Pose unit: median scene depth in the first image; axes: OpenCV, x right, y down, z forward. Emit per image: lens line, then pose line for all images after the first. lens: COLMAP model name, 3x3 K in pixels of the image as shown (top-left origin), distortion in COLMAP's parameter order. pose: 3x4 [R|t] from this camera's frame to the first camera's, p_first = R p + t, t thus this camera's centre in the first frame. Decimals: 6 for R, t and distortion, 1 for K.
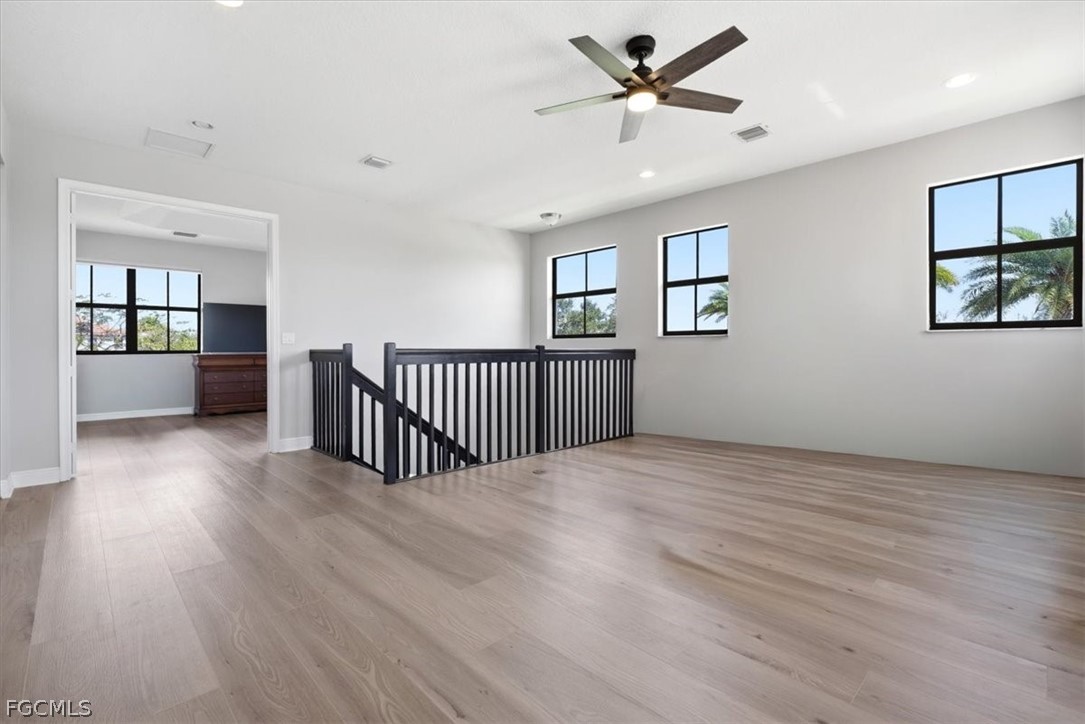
lens RADIAL K [[483.0, 0, 564.6], [0, 483.0, 349.5], [0, 0, 1]] dist [-0.002824, 0.000026]
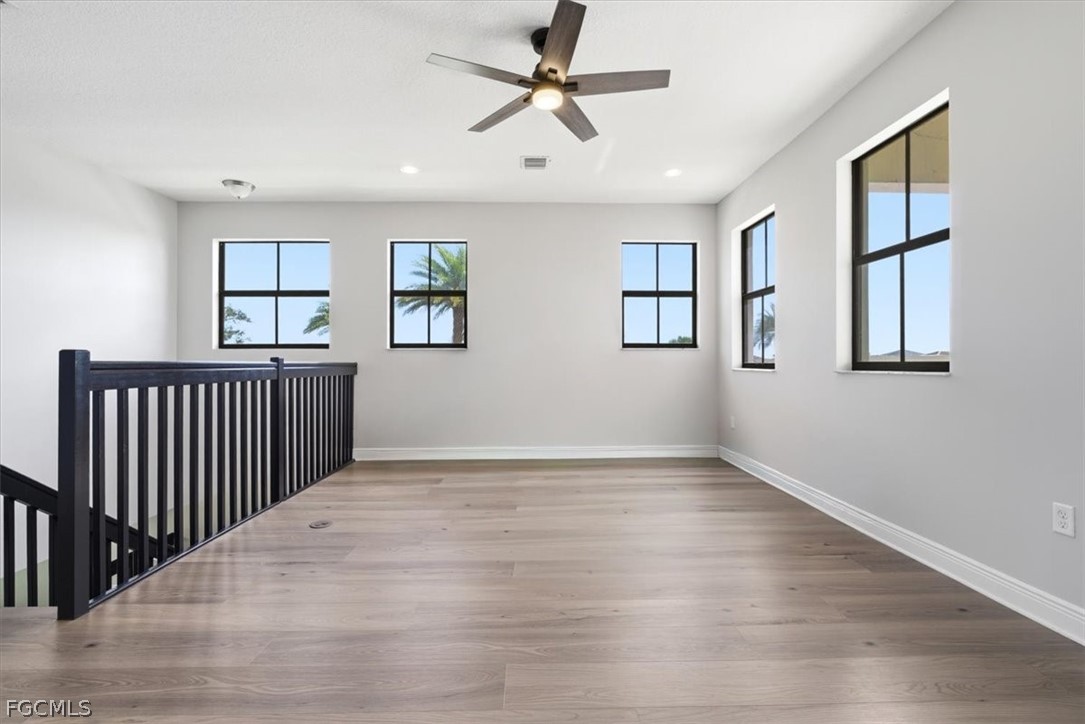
lens RADIAL K [[466.2, 0, 542.5], [0, 466.2, 362.0], [0, 0, 1]] dist [0.000748, 0.000744]
pose [[0.698907, 0.001043, 0.715211, -0.230420], [0.002571, 0.999989, -0.003971, 0.002100], [-0.715207, 0.004614, 0.698897, 0.171210]]
